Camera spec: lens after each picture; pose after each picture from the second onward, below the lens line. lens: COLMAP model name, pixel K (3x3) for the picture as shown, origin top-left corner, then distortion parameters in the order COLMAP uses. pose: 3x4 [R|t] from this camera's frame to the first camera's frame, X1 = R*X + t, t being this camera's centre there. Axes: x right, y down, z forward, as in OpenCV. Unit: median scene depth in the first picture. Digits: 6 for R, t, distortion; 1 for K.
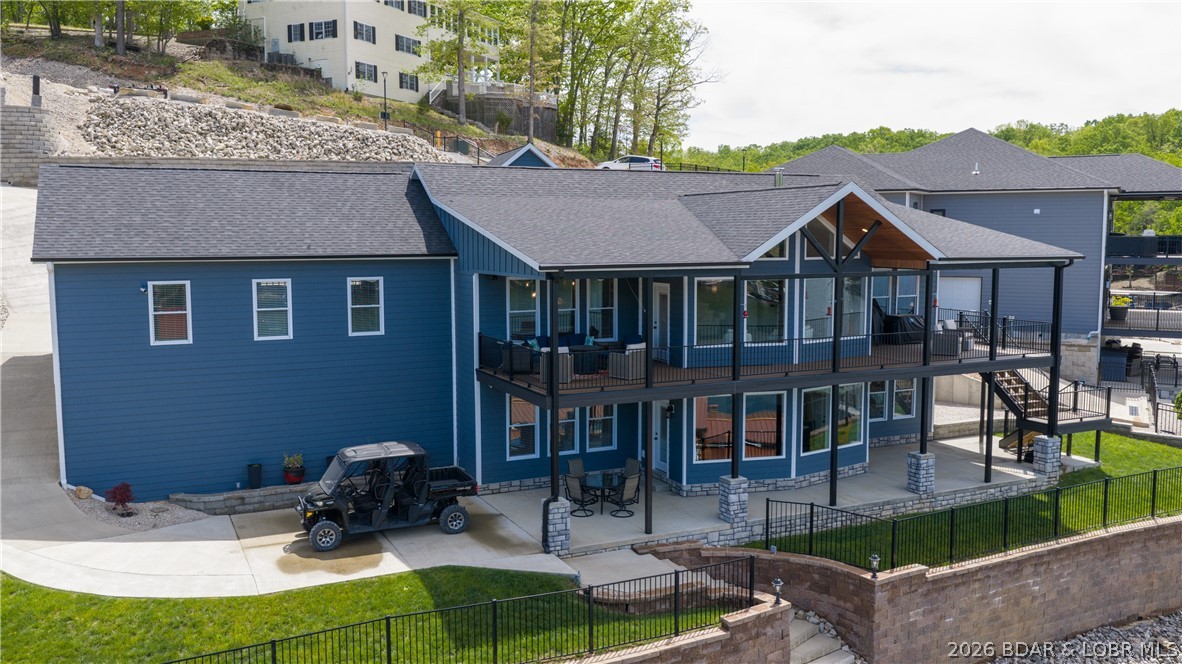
lens RADIAL K [[977.2, 0, 595.1], [0, 977.2, 334.3], [0, 0, 1]] dist [0.017589, -0.041360]
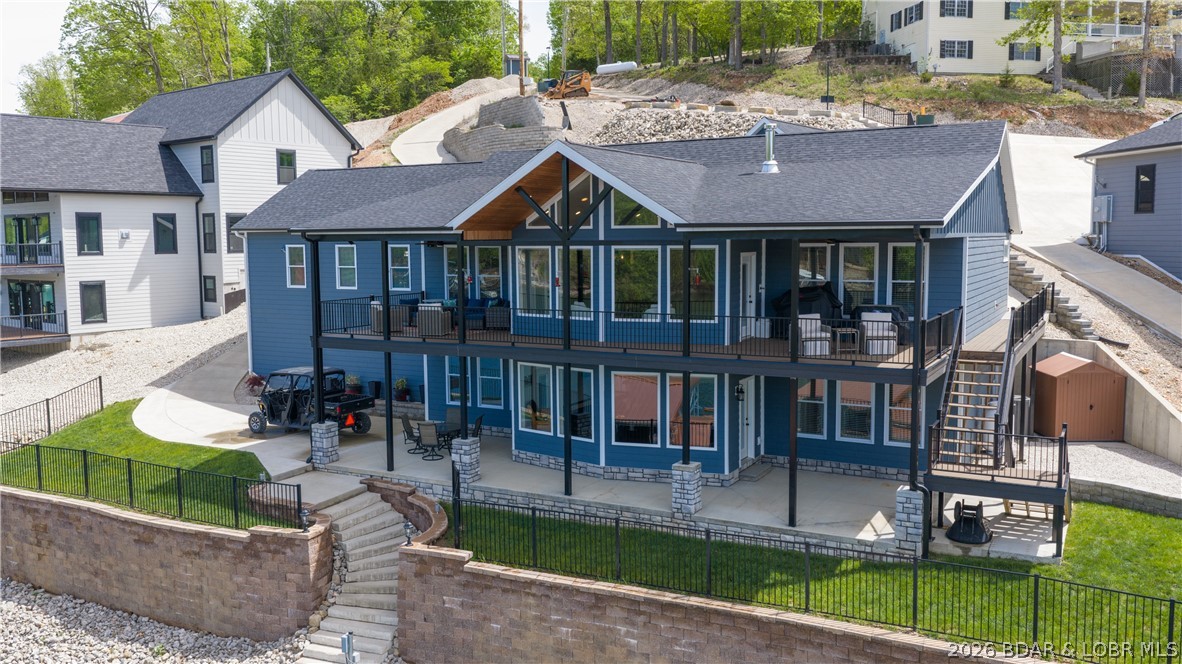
lens RADIAL K [[977.2, 0, 589.5], [0, 977.2, 330.6], [0, 0, 1]] dist [0.017589, -0.041360]
pose [[0.585359, 0.075557, -0.807246, 0.830240], [-0.076432, 0.996357, 0.037834, -0.012422], [0.807163, 0.039553, 0.589002, 0.398116]]
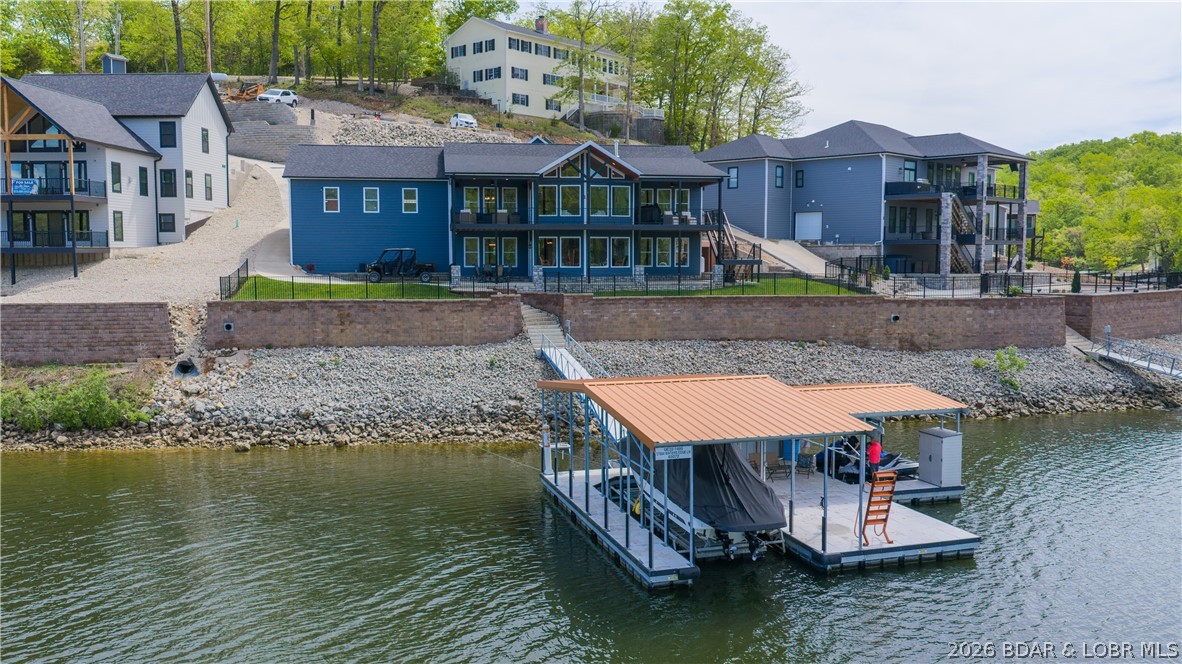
lens RADIAL K [[977.2, 0, 592.2], [0, 977.2, 333.6], [0, 0, 1]] dist [0.017589, -0.041360]
pose [[0.957562, 0.026973, -0.286964, 0.764774], [-0.032930, 0.999330, -0.015949, 0.276513], [0.286341, 0.024722, 0.957809, -0.988538]]
